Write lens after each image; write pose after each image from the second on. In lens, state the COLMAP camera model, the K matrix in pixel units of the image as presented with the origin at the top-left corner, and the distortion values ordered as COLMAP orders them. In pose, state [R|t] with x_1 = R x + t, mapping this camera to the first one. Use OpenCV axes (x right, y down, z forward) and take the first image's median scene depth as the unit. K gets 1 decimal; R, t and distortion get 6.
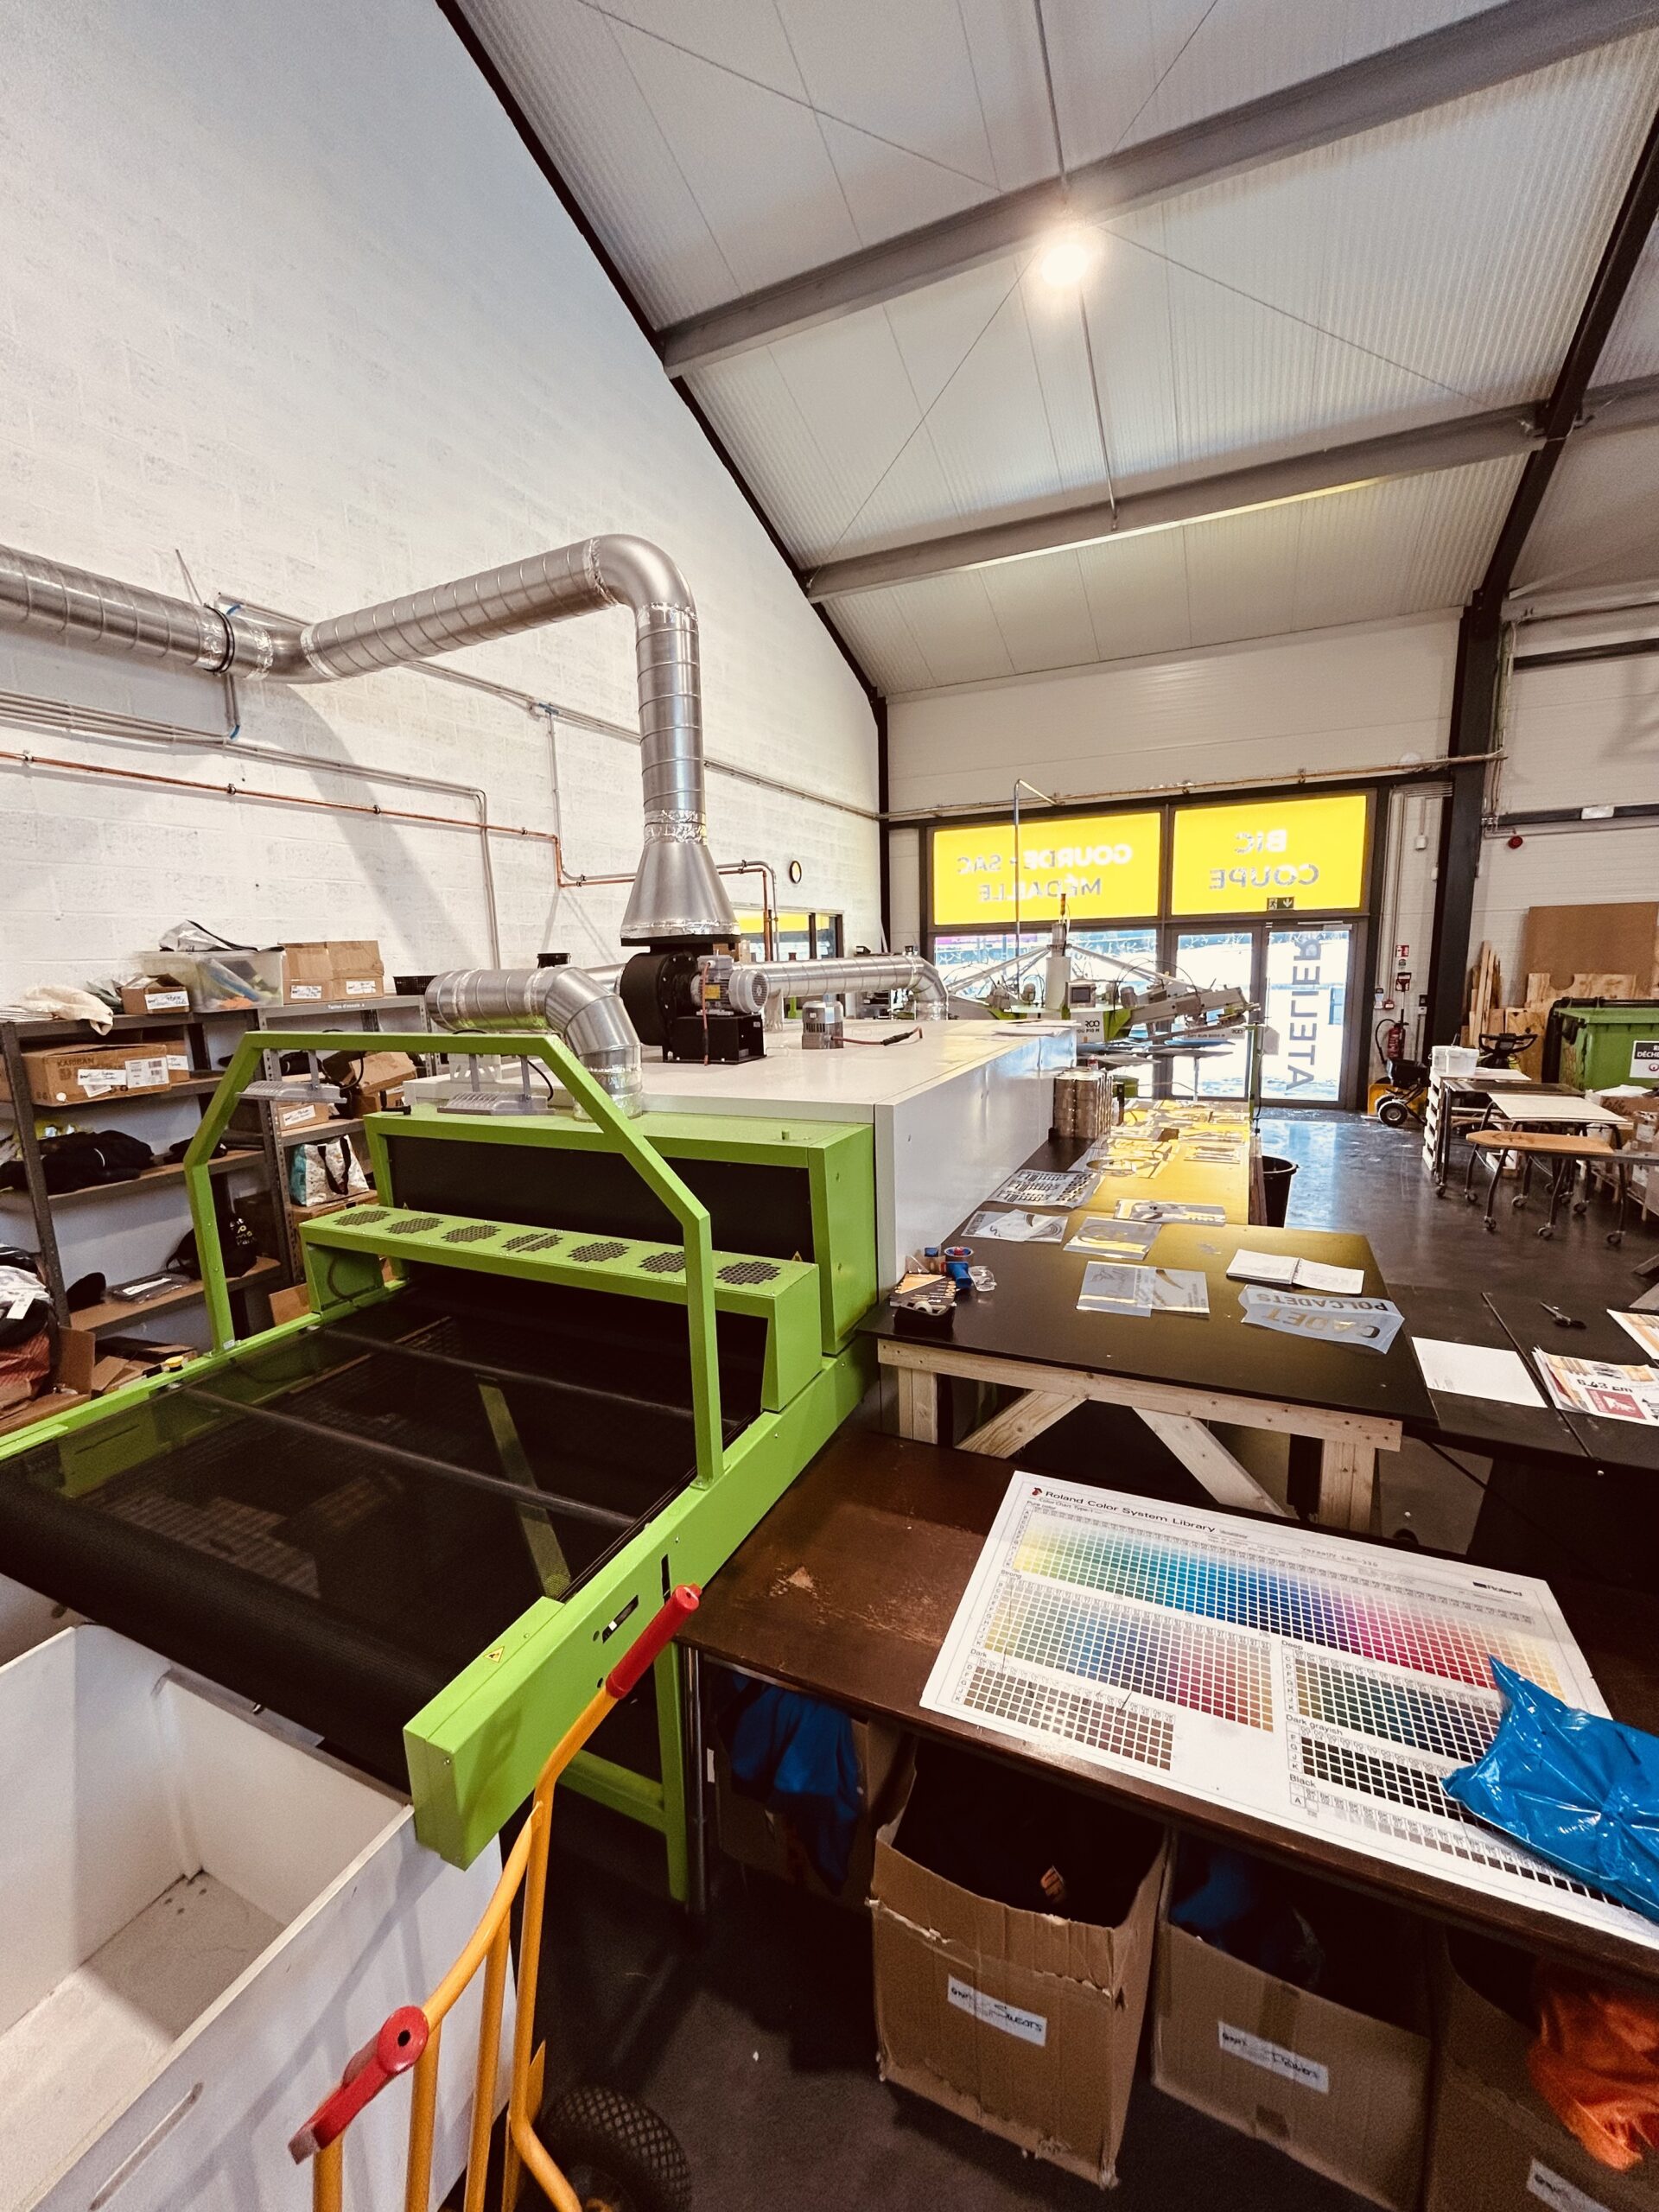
lens RADIAL K [[889.9, 0, 845.8], [0, 889.9, 1107.9], [0, 0, 1]] dist [-0.000546, 0.000613]
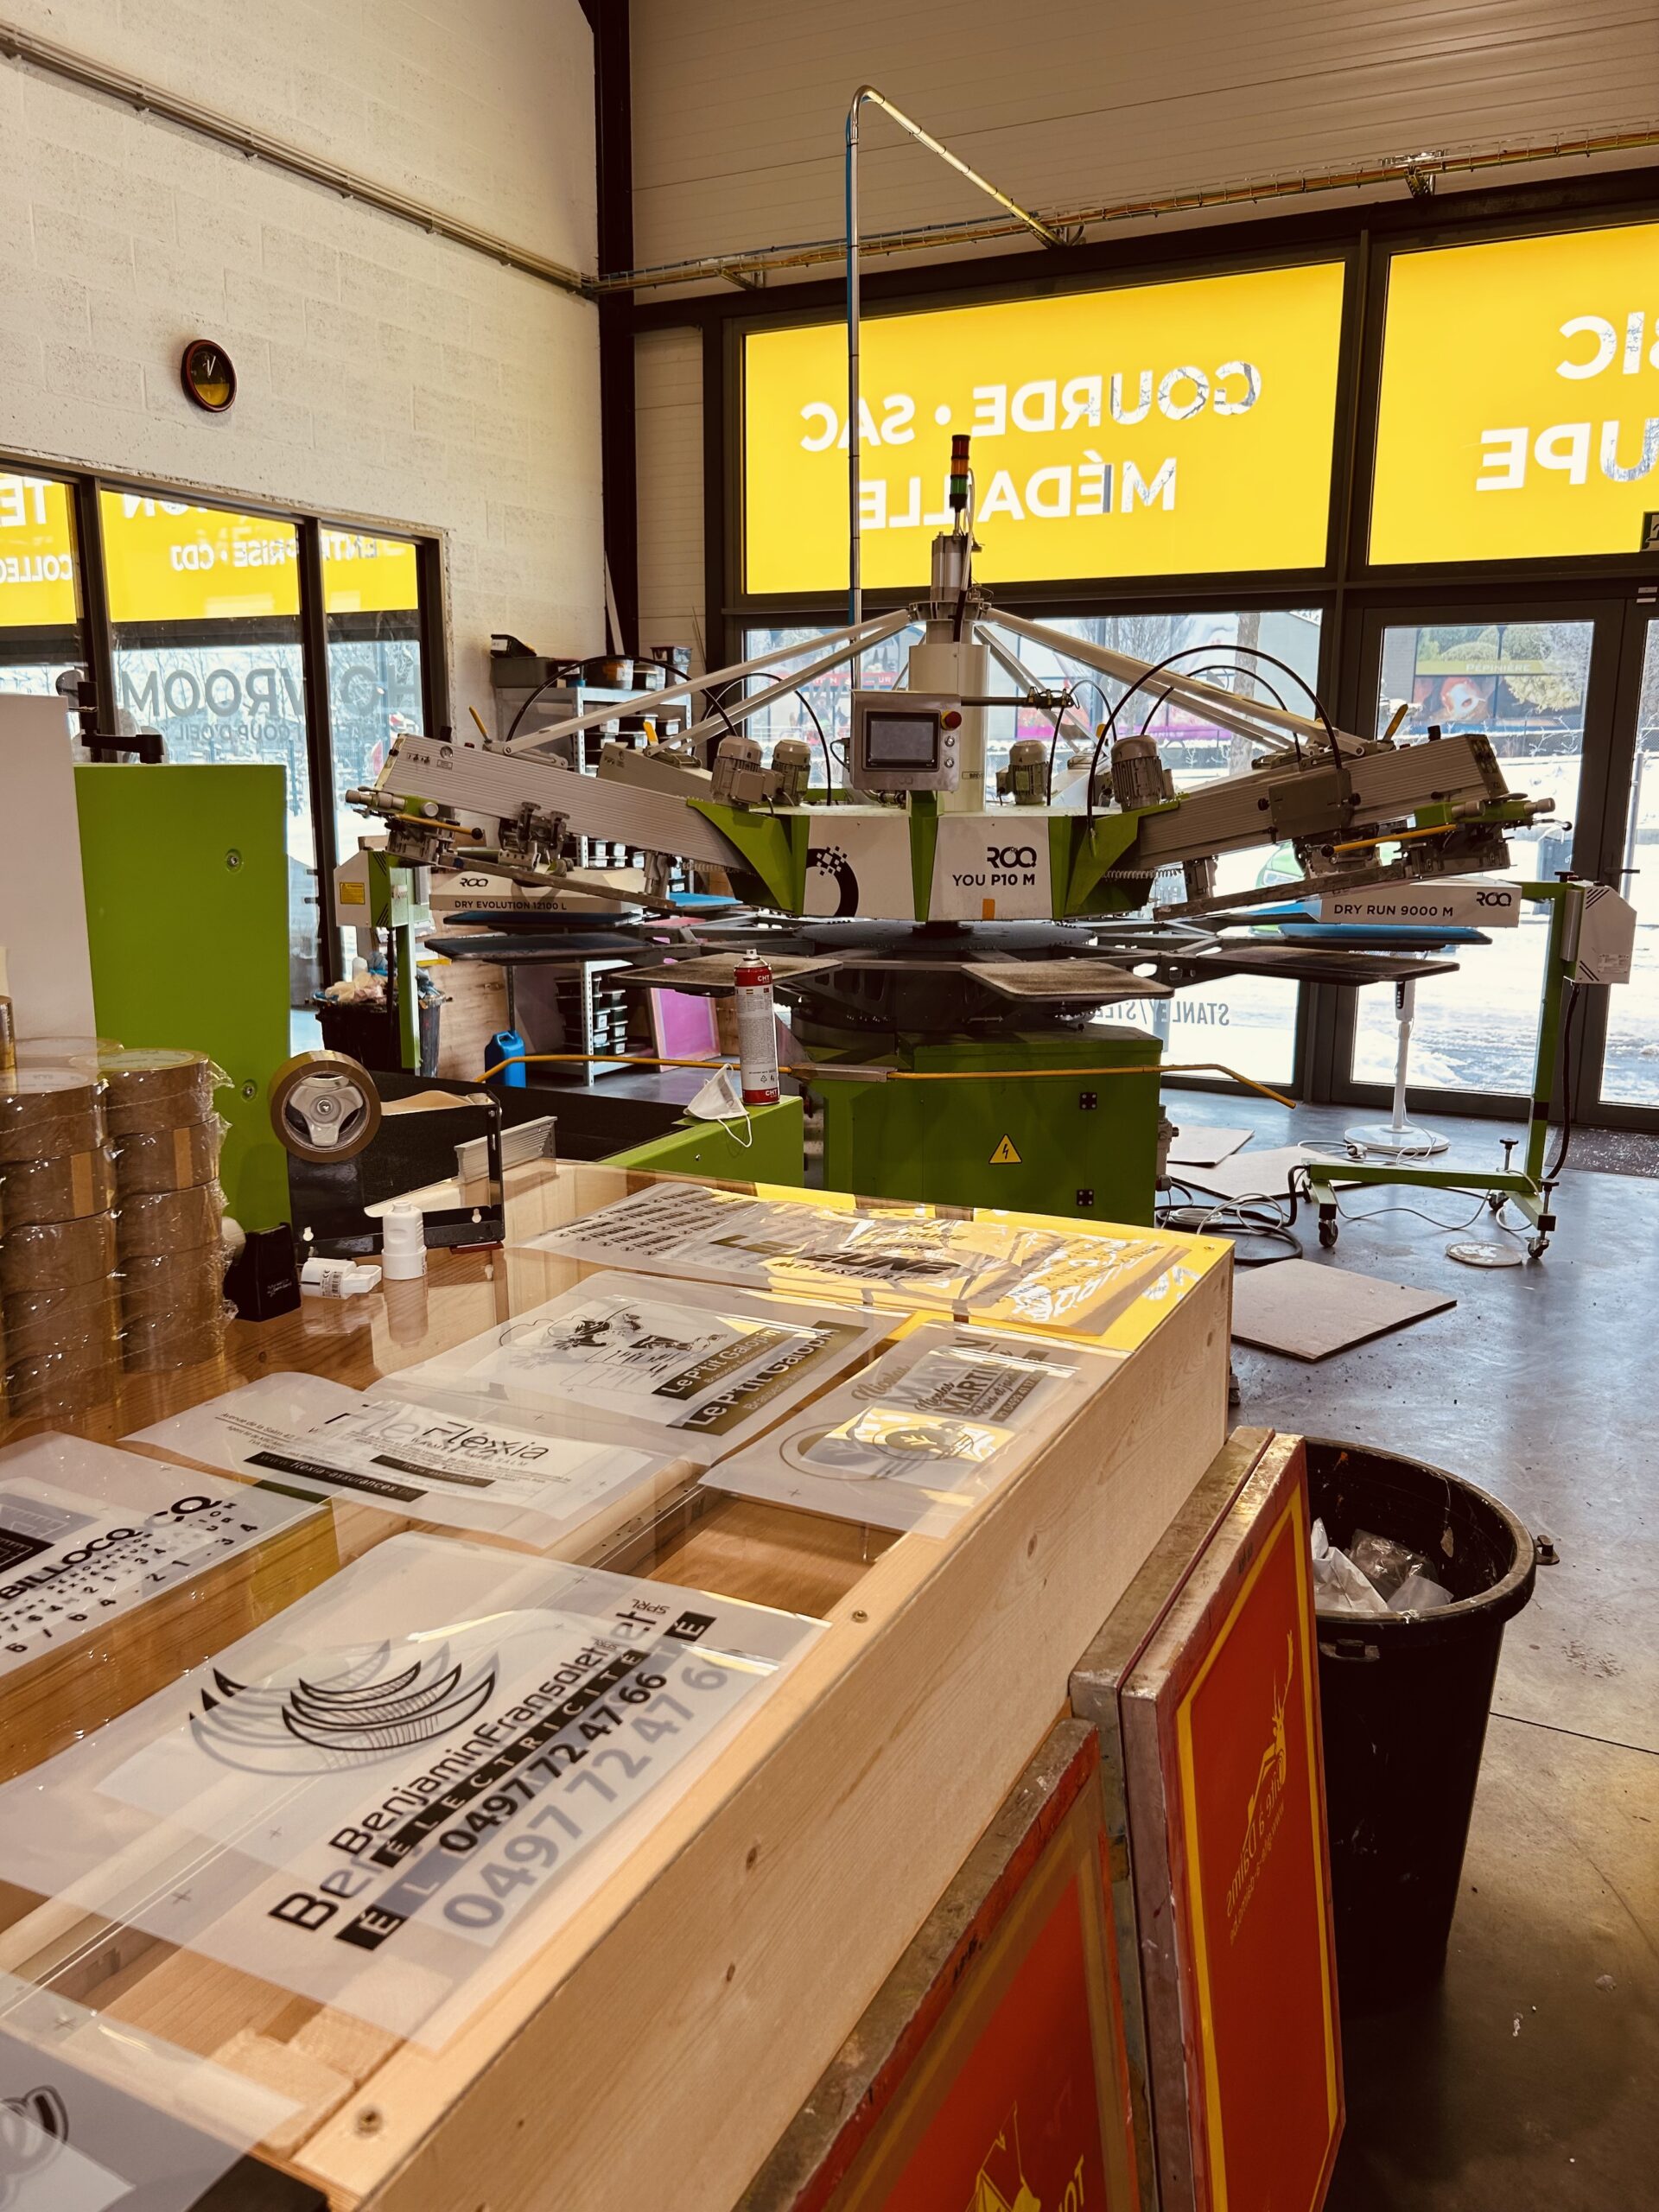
lens RADIAL K [[1663.3, 0, 832.0], [0, 1663.3, 1101.5], [0, 0, 1]] dist [0.029900, -0.025740]
pose [[0.998404, 0.042548, -0.037137, 0.195256], [-0.041294, 0.998571, 0.033915, -0.021954], [0.038527, -0.032327, 0.998735, 0.340878]]
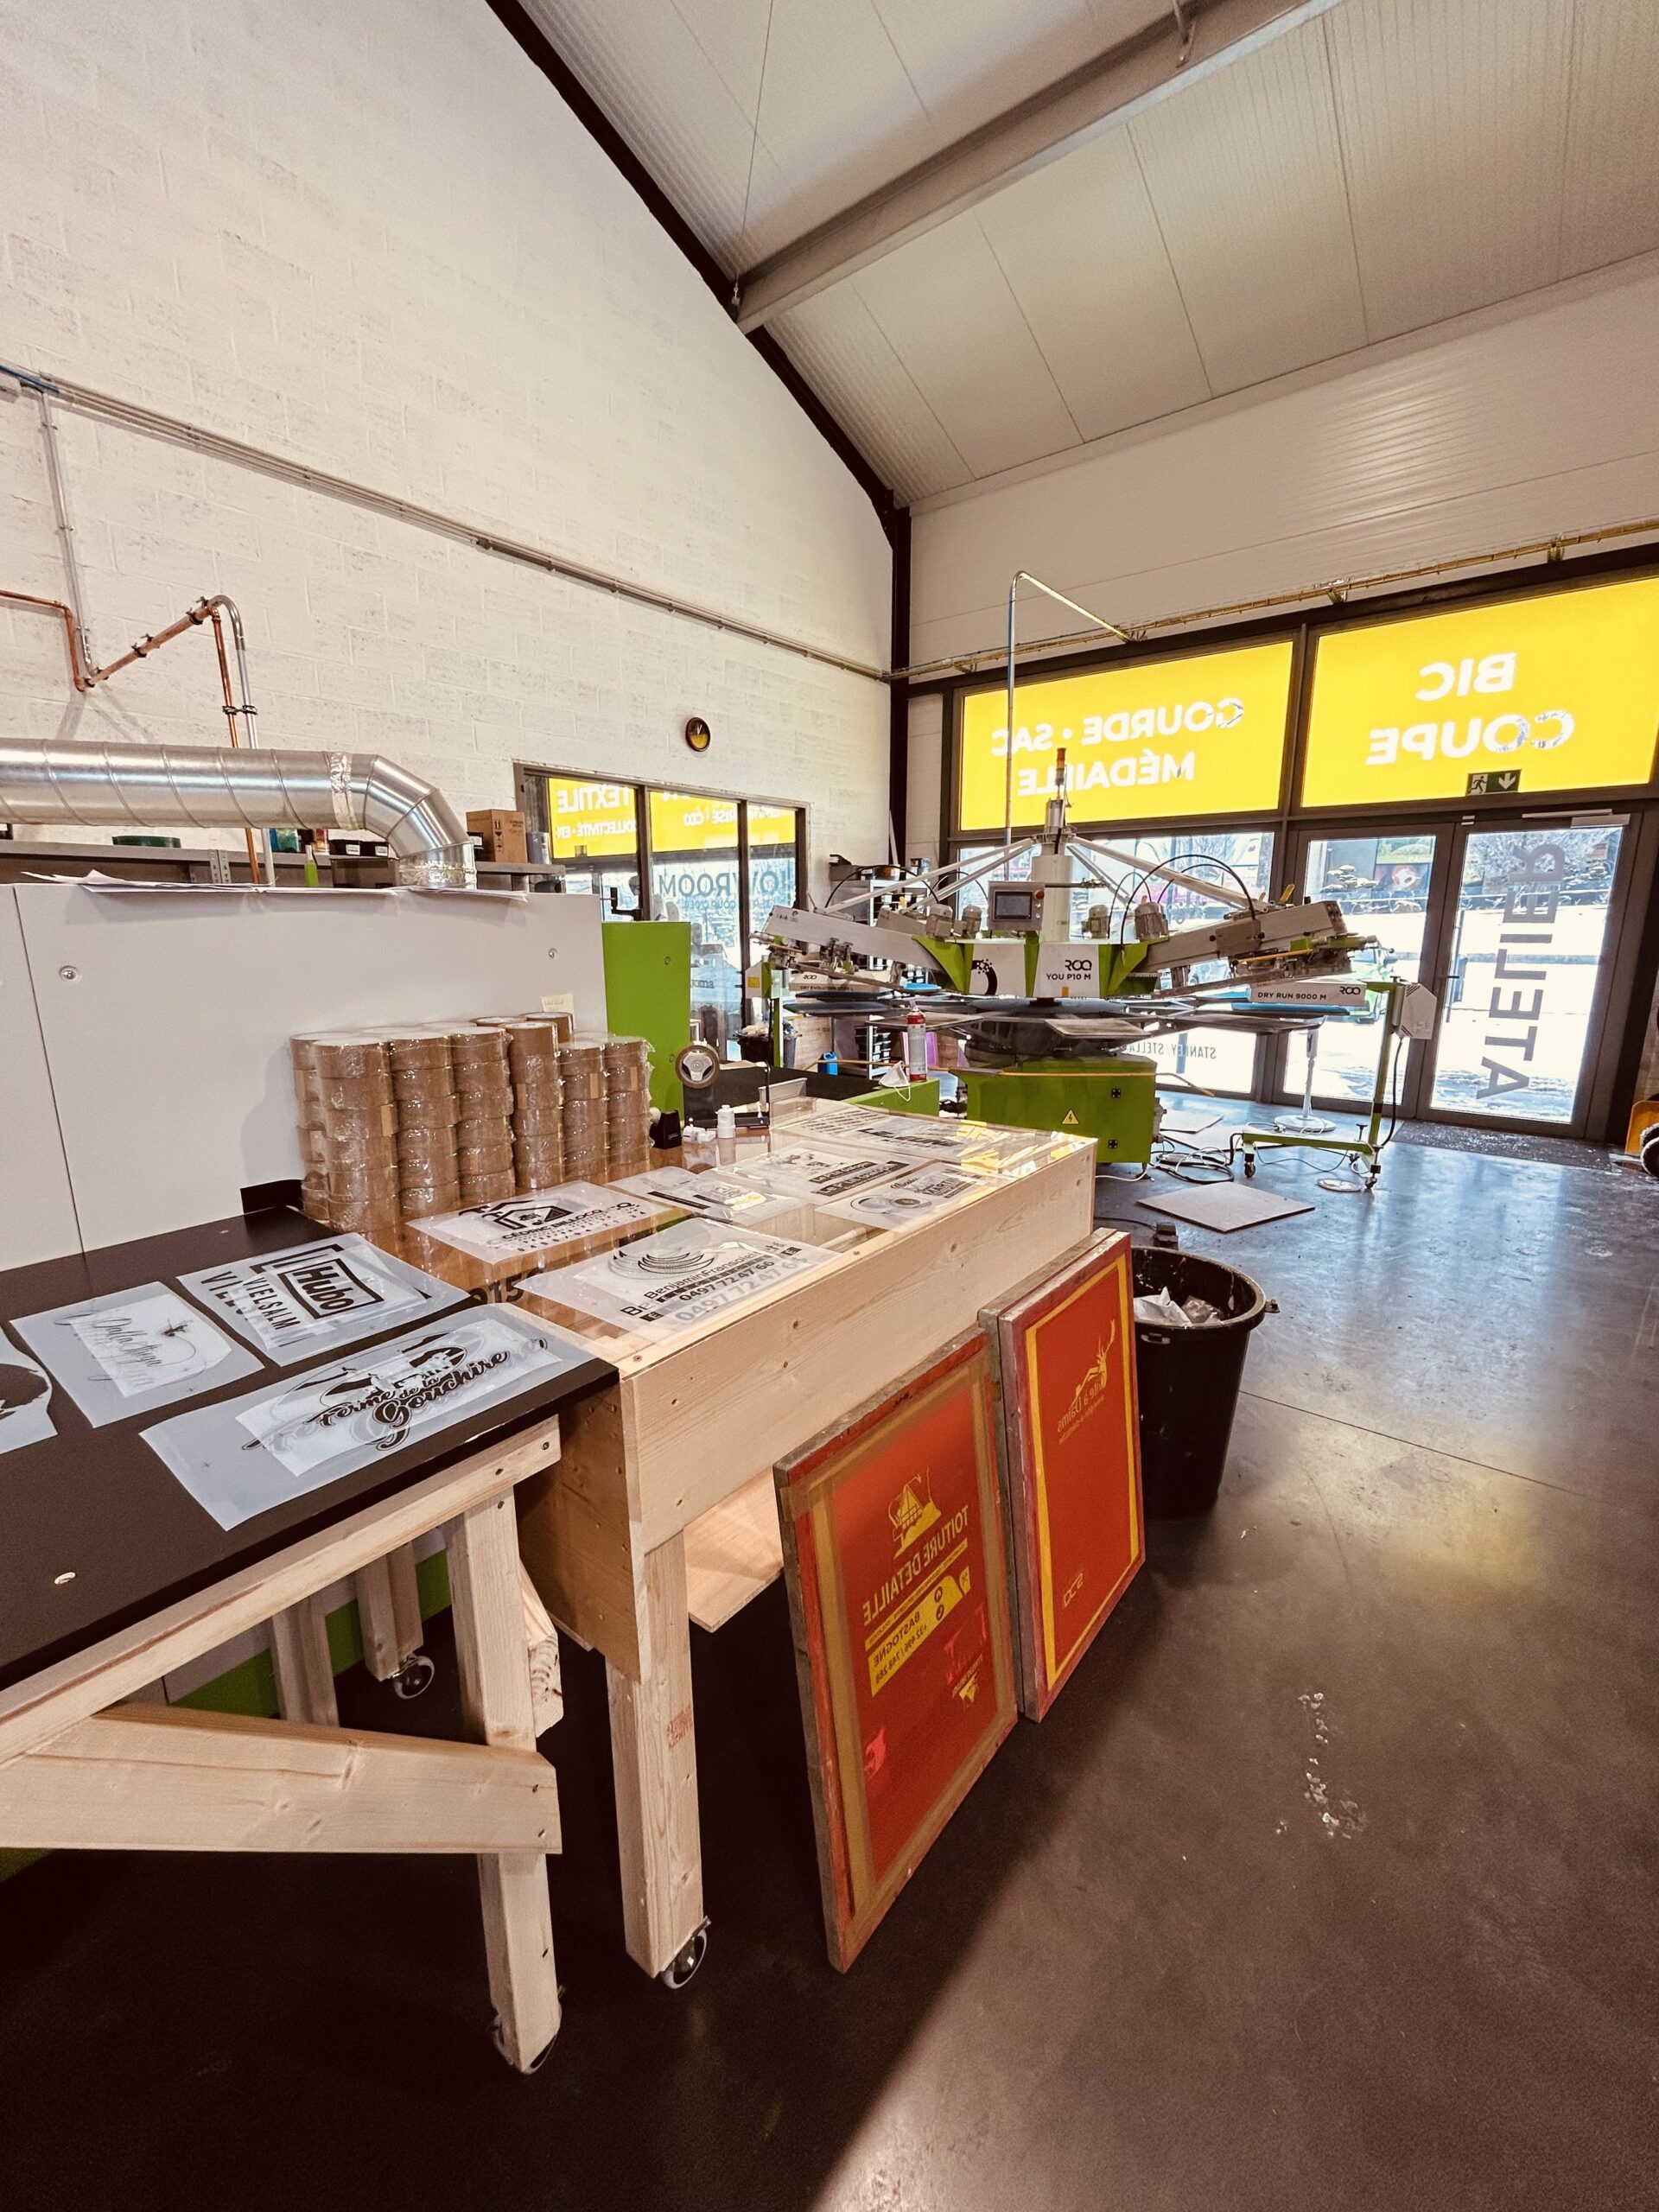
lens RADIAL K [[889.9, 0, 839.8], [0, 889.9, 1102.0], [0, 0, 1]] dist [-0.000546, 0.000613]
pose [[0.968641, 0.078705, -0.235668, 0.219660], [-0.068915, 0.996393, 0.049508, -0.017973], [0.238715, -0.031715, 0.970572, 0.310647]]
